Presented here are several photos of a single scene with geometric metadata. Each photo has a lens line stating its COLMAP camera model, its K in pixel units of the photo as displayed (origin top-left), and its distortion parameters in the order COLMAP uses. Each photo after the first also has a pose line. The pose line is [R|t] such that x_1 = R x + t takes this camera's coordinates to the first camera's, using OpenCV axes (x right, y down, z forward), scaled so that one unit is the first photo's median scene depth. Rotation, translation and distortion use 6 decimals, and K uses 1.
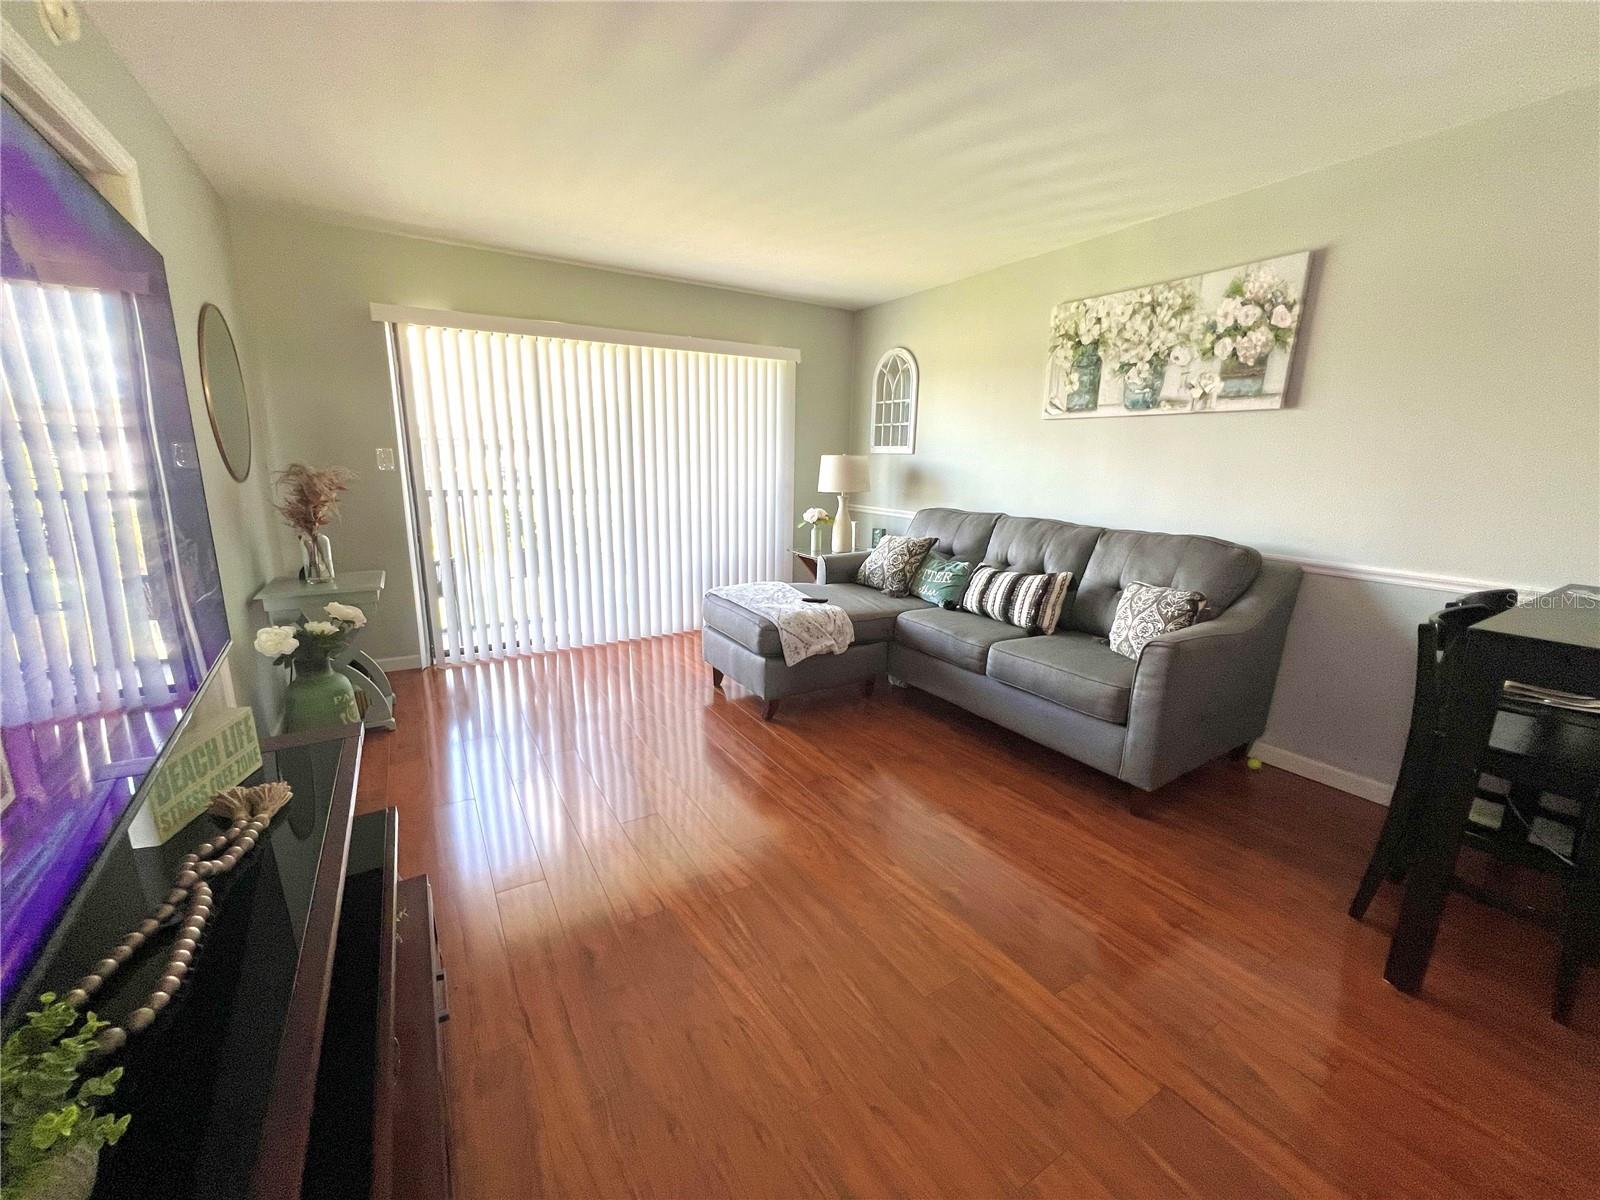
lens RADIAL K [[633.4, 0, 800.0], [0, 633.4, 599.7], [0, 0, 1]] dist [-0.006481, 0.000054]
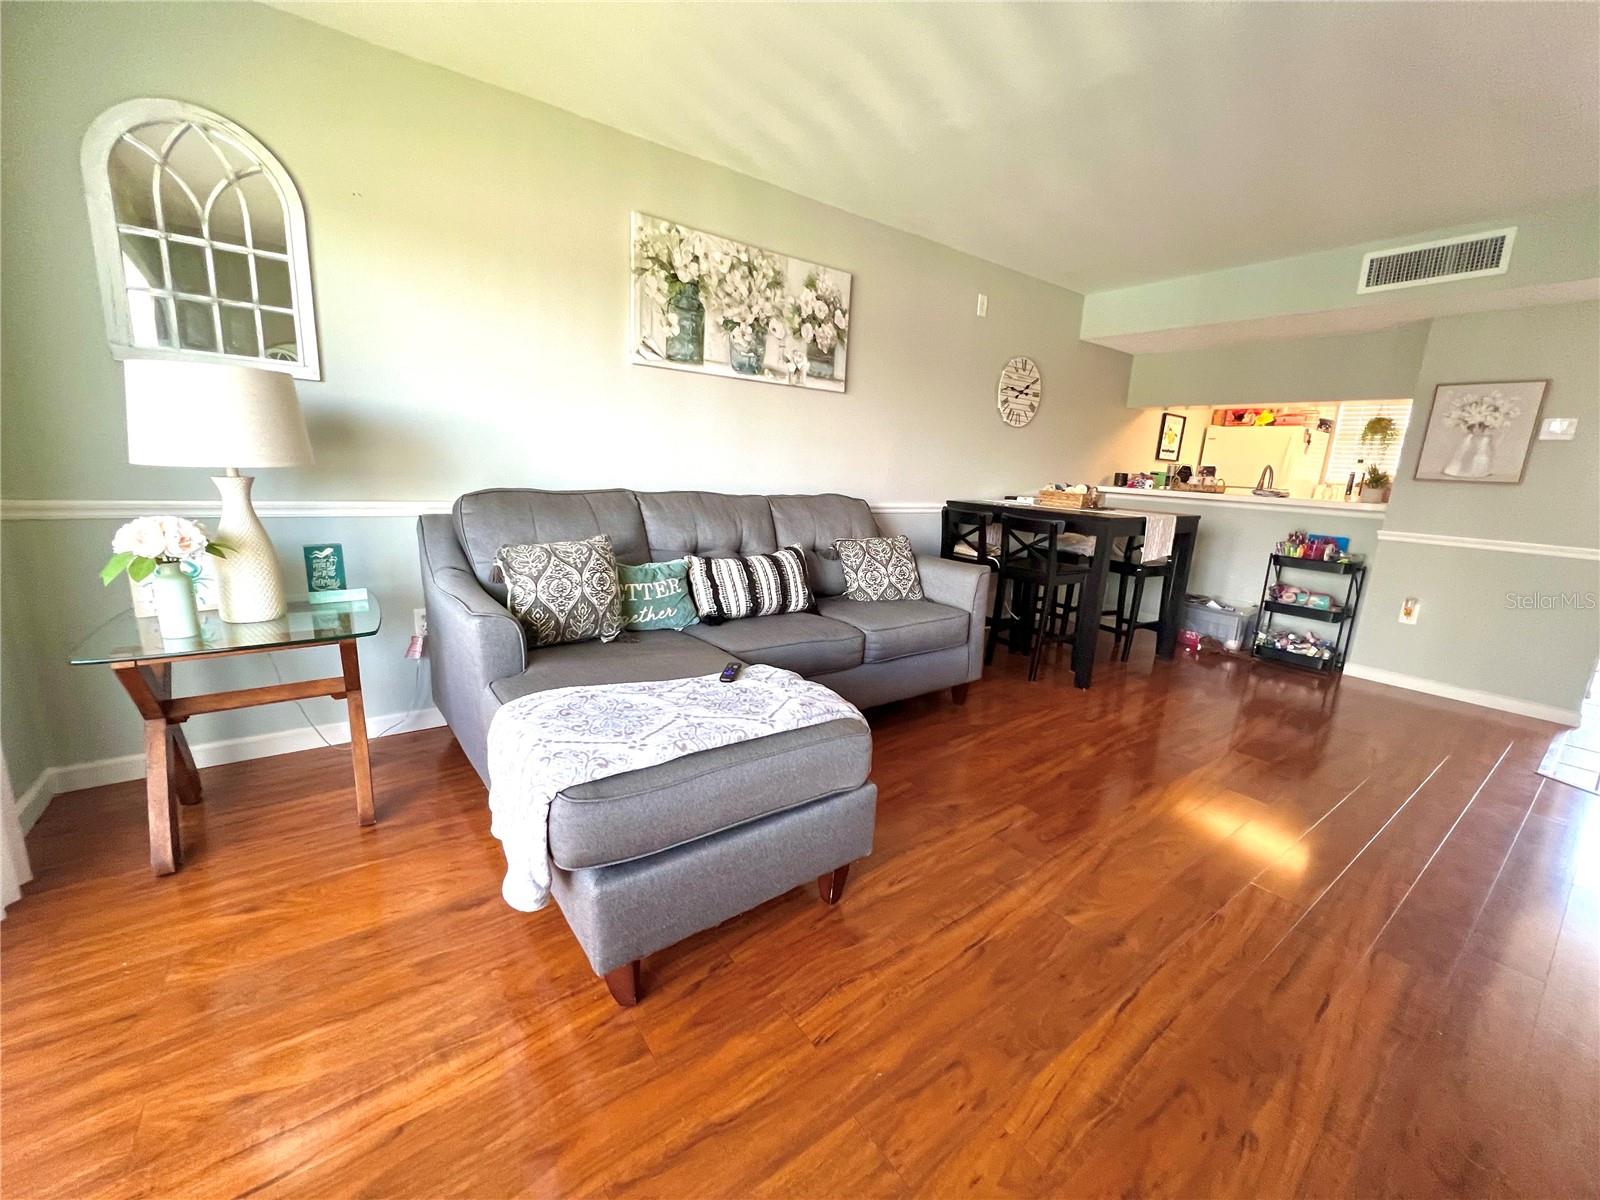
lens RADIAL K [[633.4, 0, 807.5], [0, 633.4, 601.4], [0, 0, 1]] dist [-0.006481, 0.000054]
pose [[-0.088961, -0.230077, 0.969098, -0.522963], [0.170920, 0.954997, 0.242419, -0.187770], [-0.981261, 0.187204, -0.045633, 1.040888]]
